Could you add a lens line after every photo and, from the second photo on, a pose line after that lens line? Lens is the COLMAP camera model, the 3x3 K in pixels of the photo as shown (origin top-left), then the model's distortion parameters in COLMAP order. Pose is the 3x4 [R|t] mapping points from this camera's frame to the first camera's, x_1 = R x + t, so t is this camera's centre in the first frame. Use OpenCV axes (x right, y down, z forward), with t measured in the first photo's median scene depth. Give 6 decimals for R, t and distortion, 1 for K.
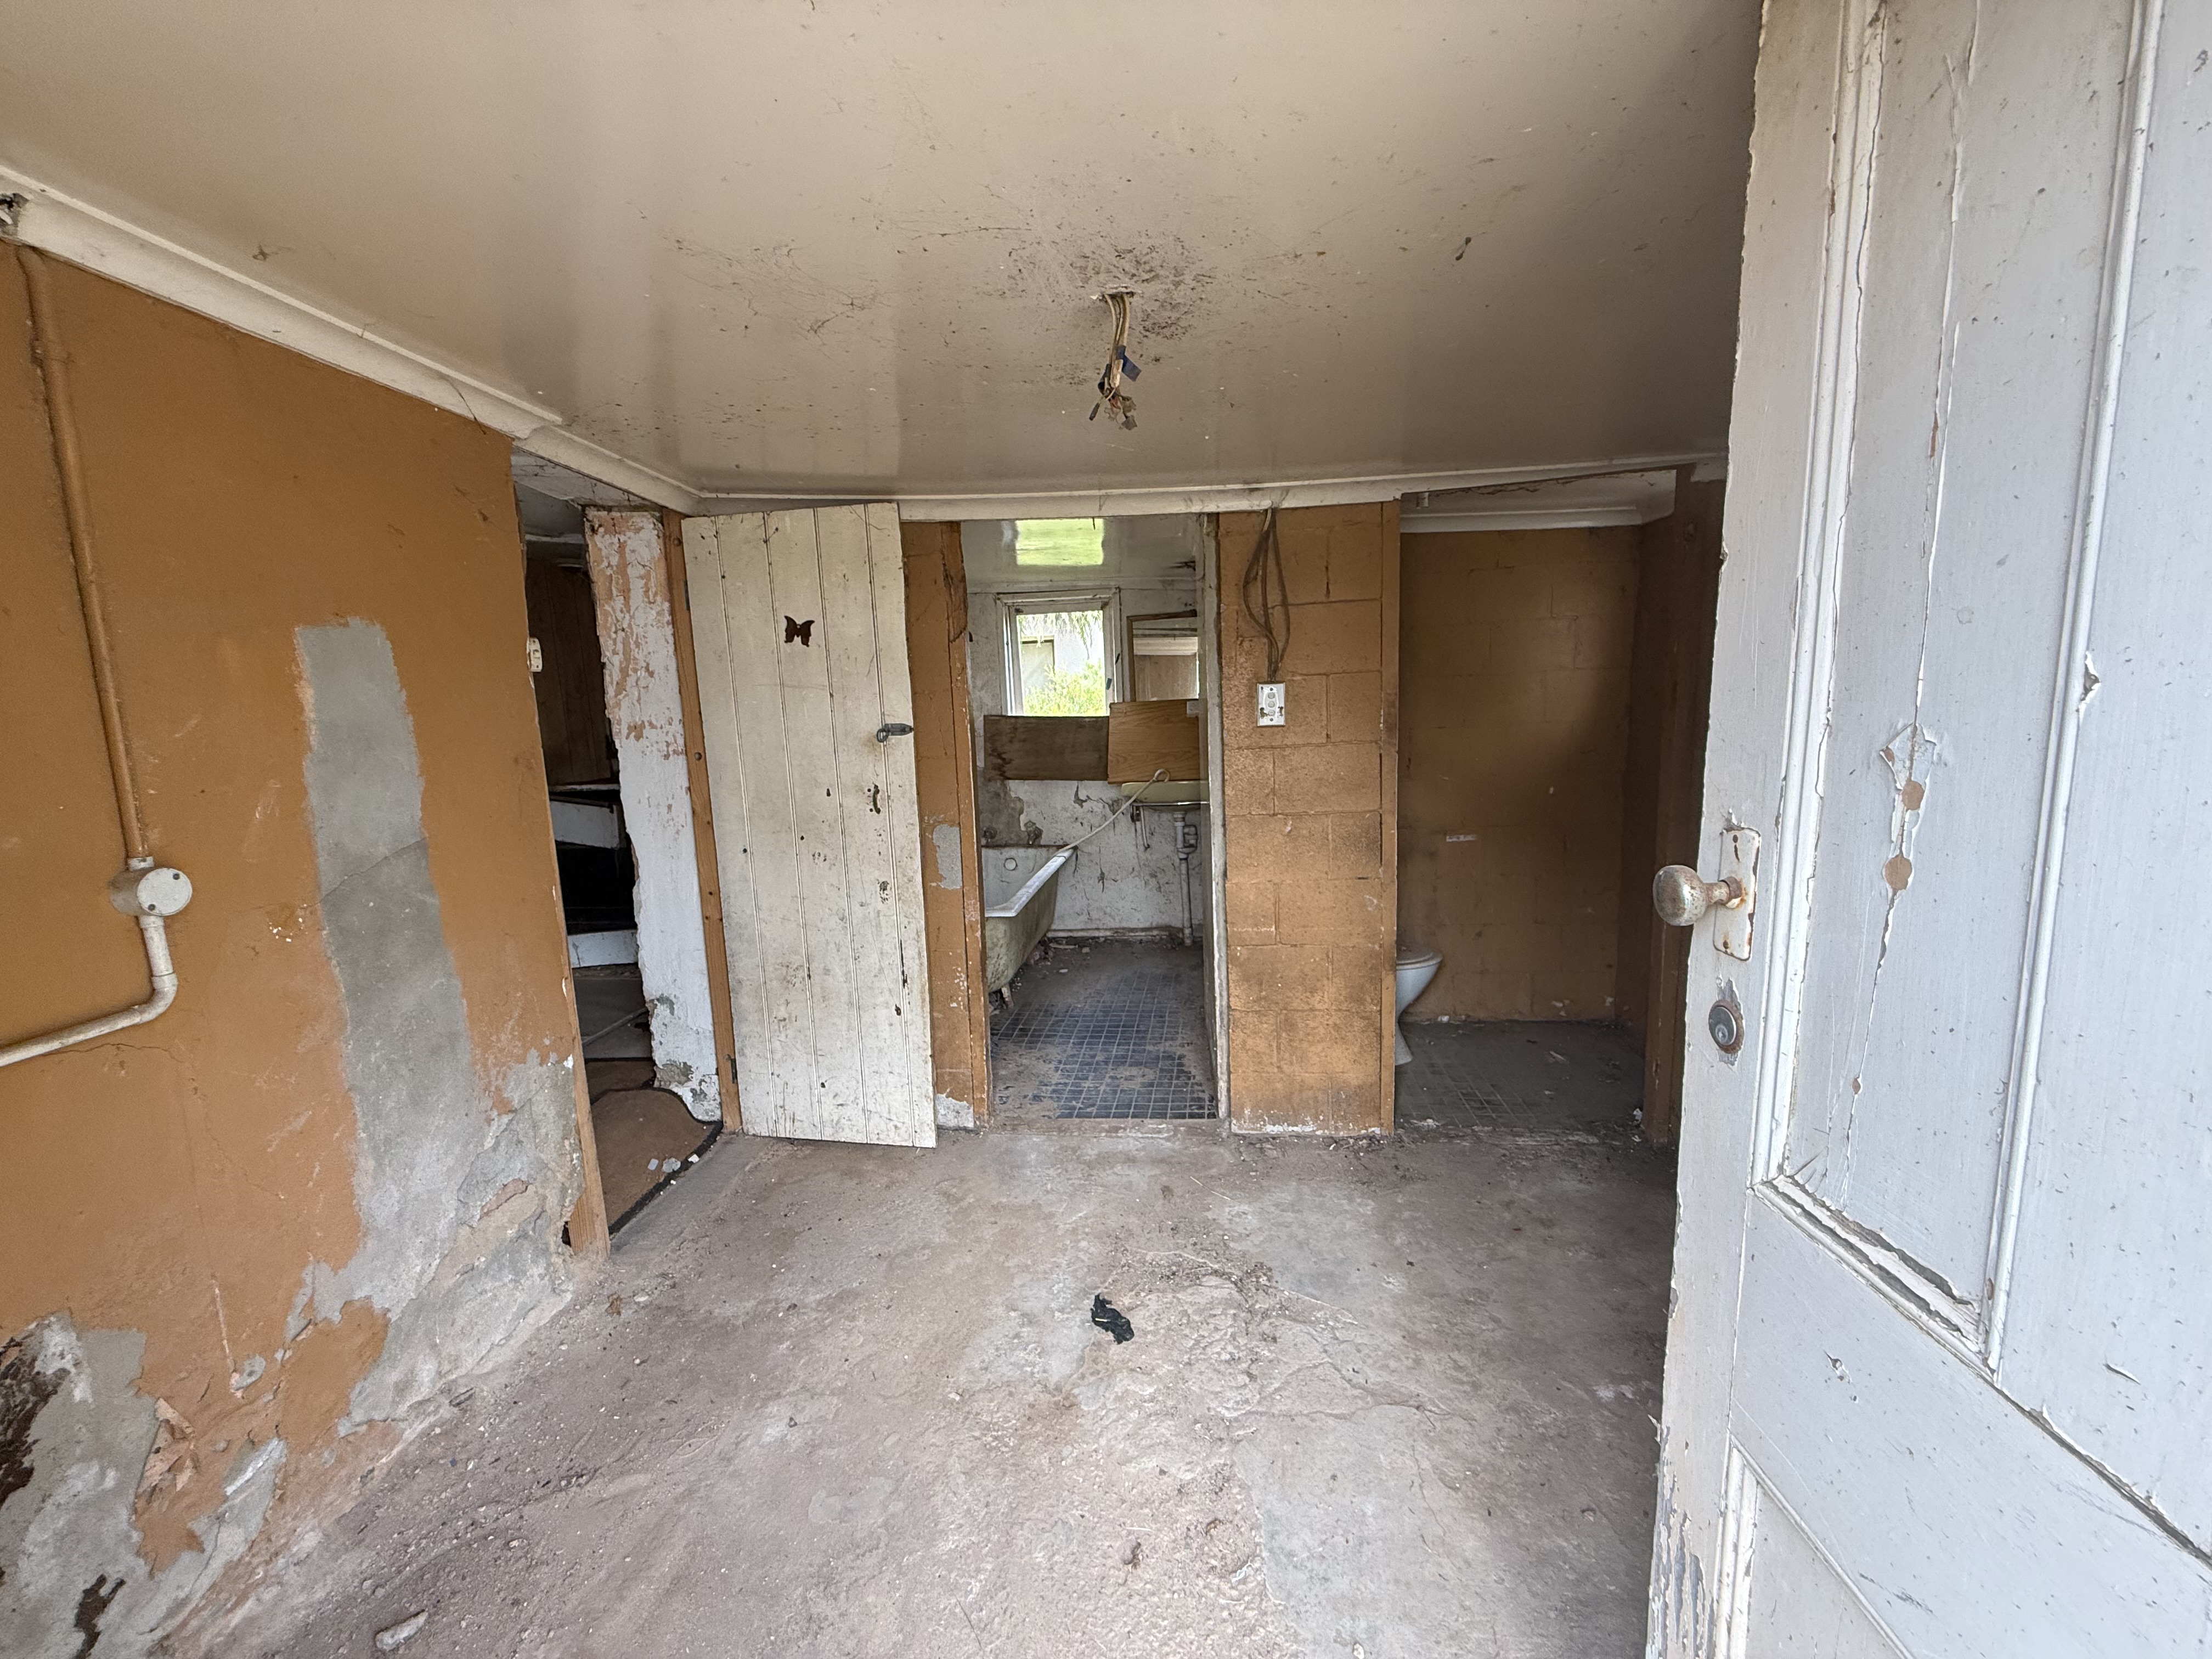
lens RADIAL K [[898.3, 0, 1094.6], [0, 898.3, 831.6], [0, 0, 1]] dist [-0.001309, 0.001538]
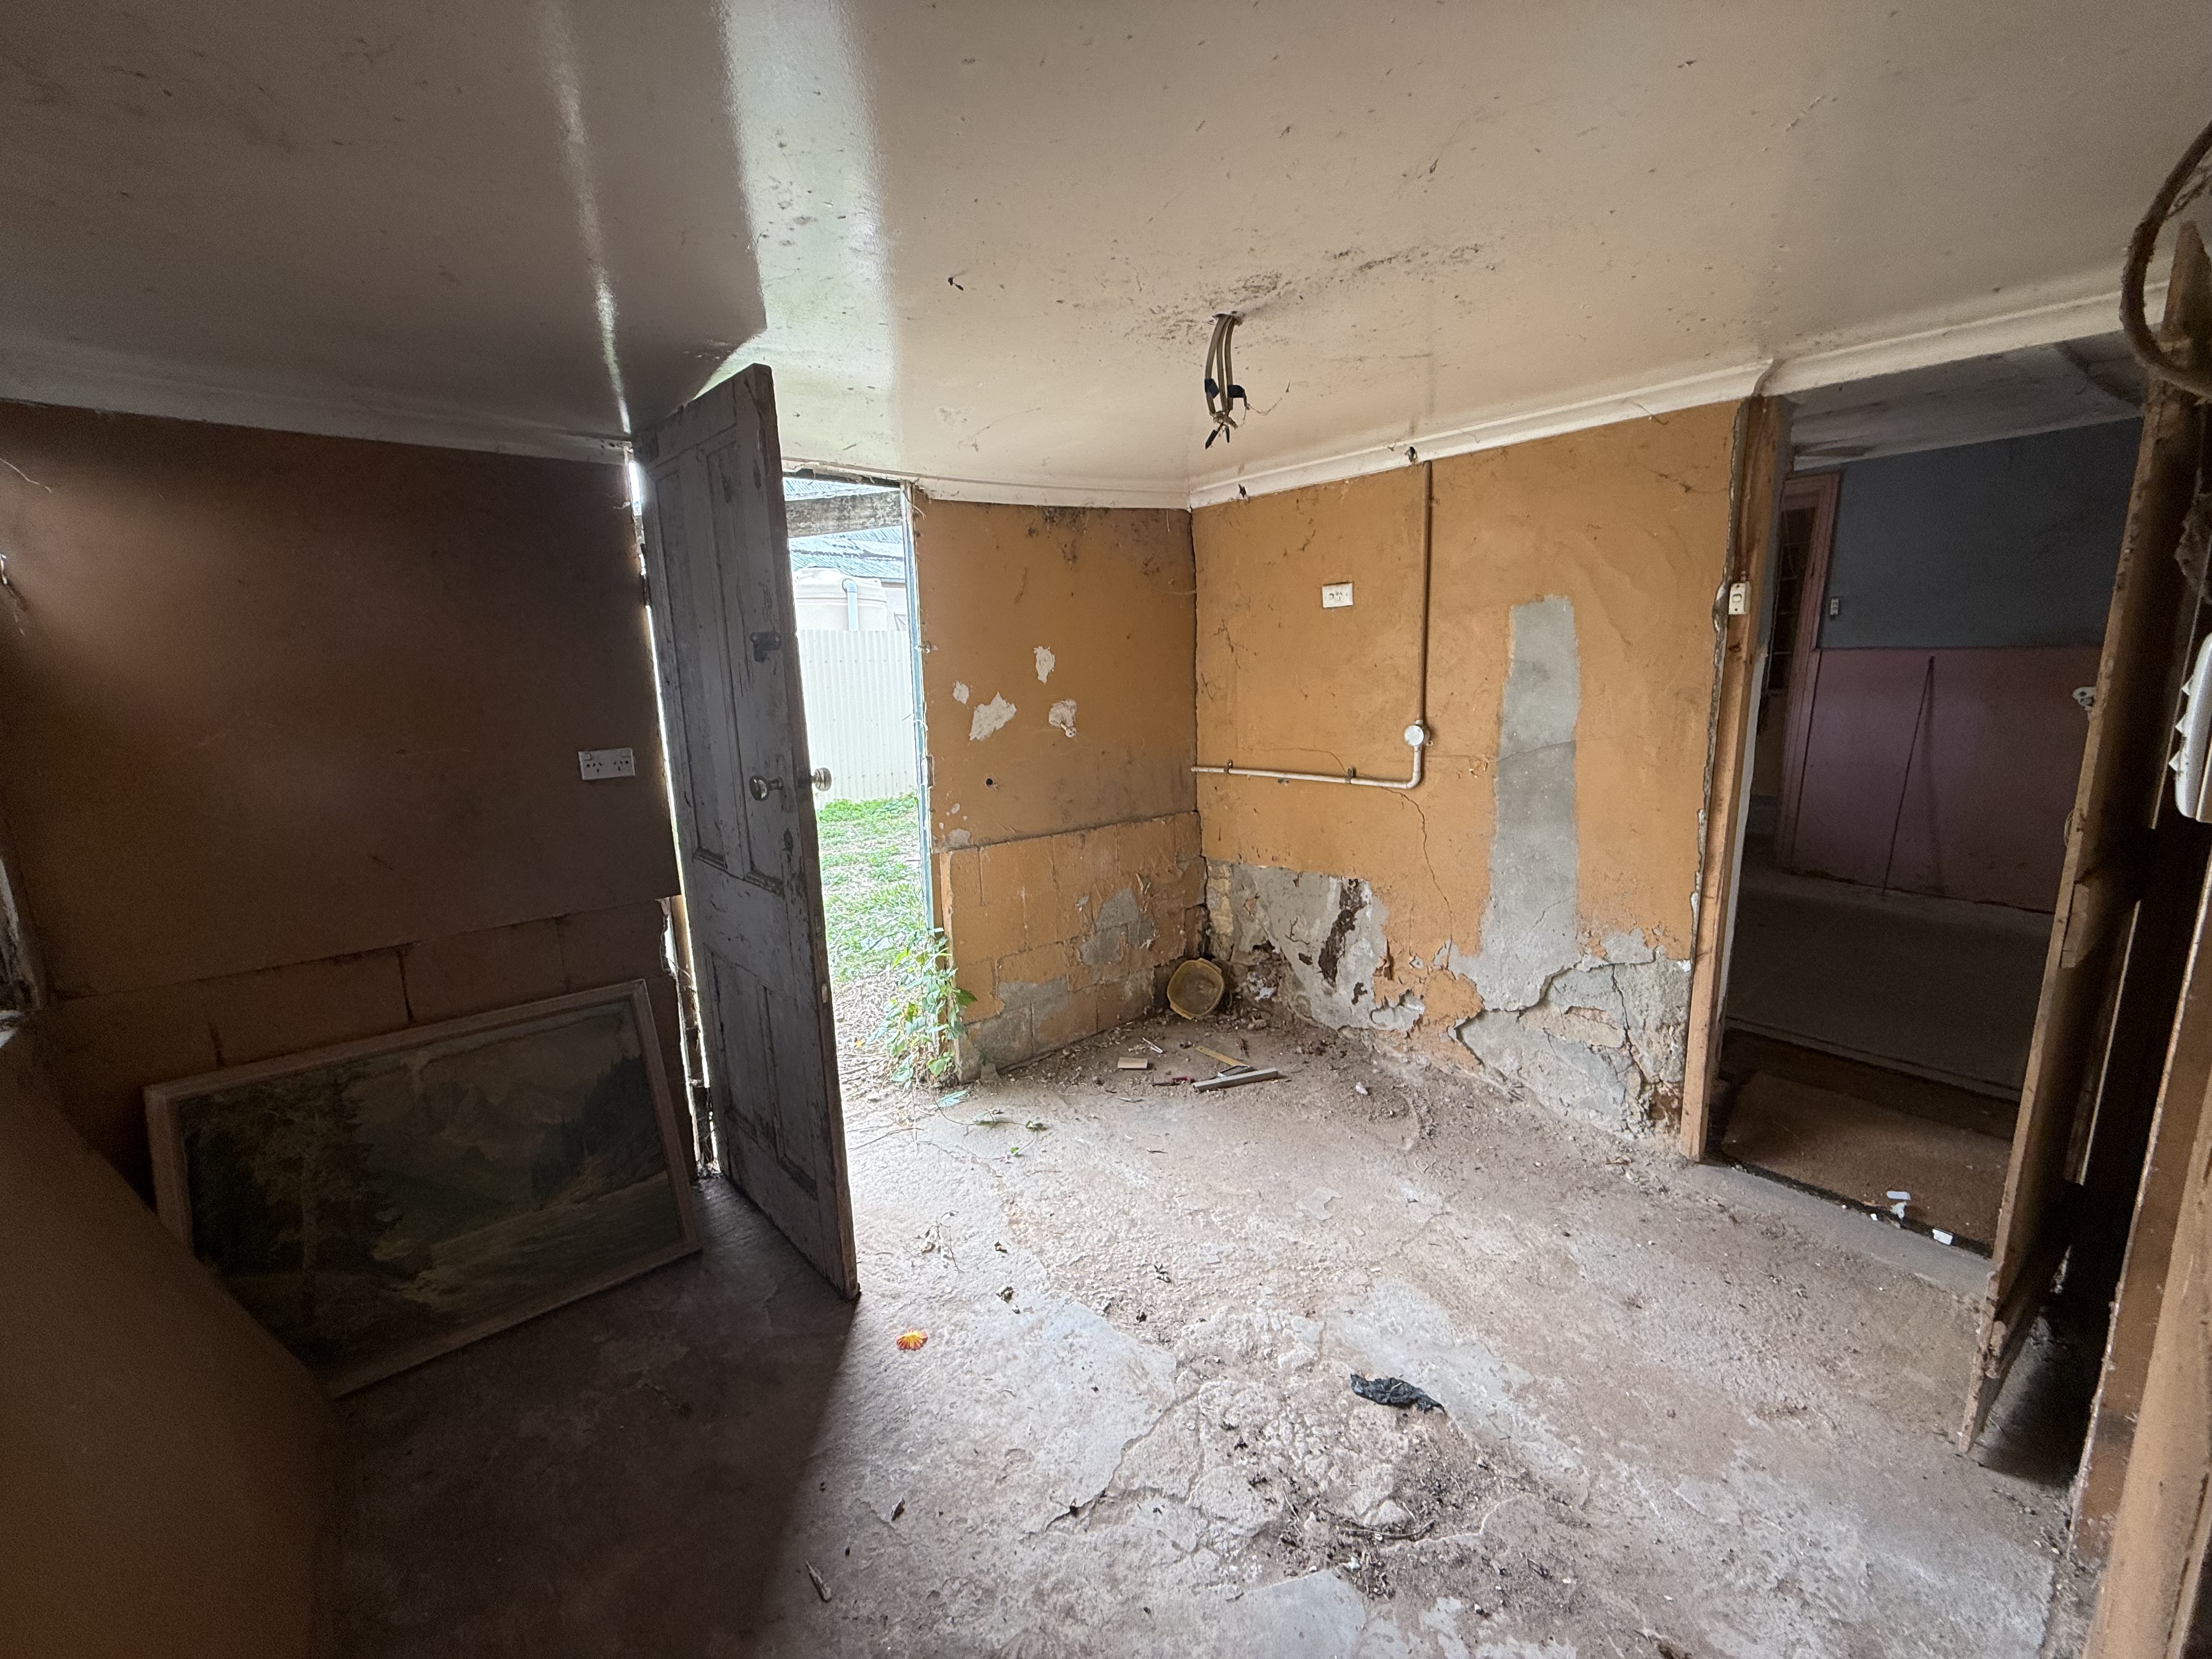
lens RADIAL K [[898.3, 0, 1095.8], [0, 898.3, 835.2], [0, 0, 1]] dist [-0.001309, 0.001538]
pose [[-0.699305, 0.186209, -0.690143, 0.842705], [-0.051193, 0.949949, 0.308181, -0.258781], [0.712987, 0.250843, -0.654772, 1.443899]]
